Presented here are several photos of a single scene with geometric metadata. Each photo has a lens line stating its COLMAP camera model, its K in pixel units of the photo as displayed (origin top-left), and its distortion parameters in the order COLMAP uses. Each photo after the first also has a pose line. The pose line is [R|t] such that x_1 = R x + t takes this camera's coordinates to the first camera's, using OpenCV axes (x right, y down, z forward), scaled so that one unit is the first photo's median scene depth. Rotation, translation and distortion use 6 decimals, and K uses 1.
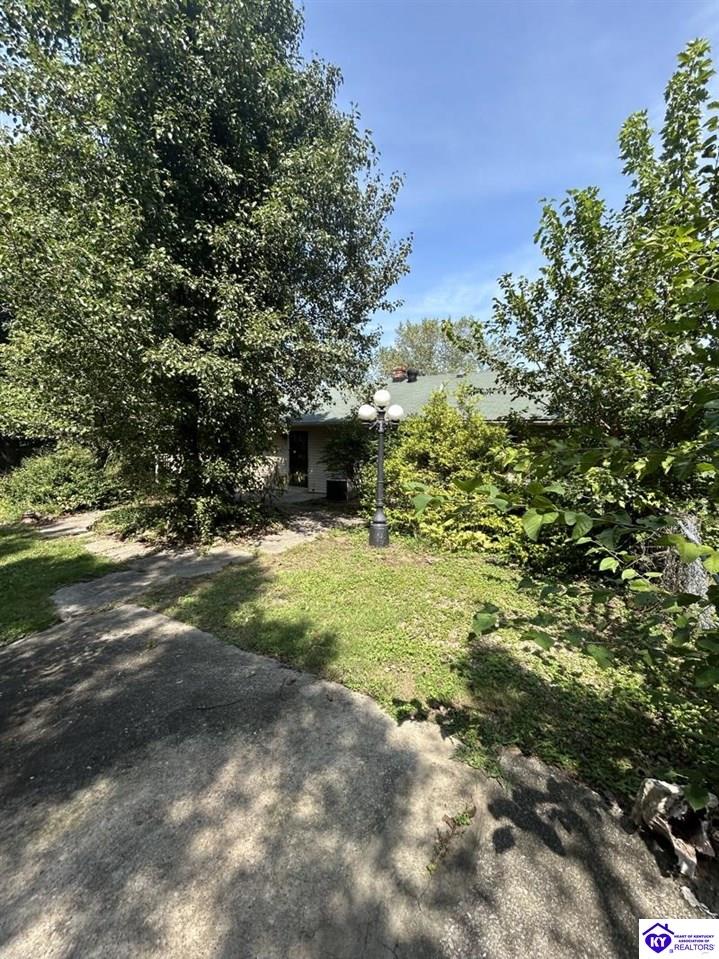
lens RADIAL K [[392.2, 0, 358.8], [0, 392.2, 482.1], [0, 0, 1]] dist [0.000363, 0.000253]
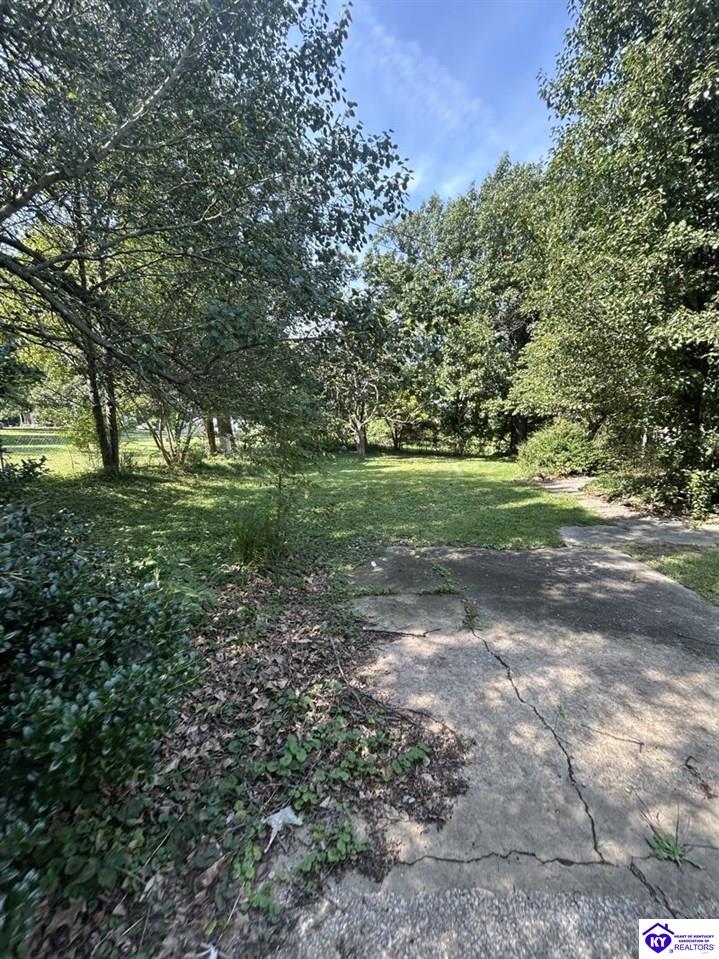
lens RADIAL K [[392.2, 0, 358.8], [0, 392.2, 482.1], [0, 0, 1]] dist [0.000363, 0.000253]
pose [[0.456532, 0.102858, -0.883742, 0.076423], [-0.045911, 0.994695, 0.092055, 0.021127], [0.888522, -0.001453, 0.458832, -0.191245]]
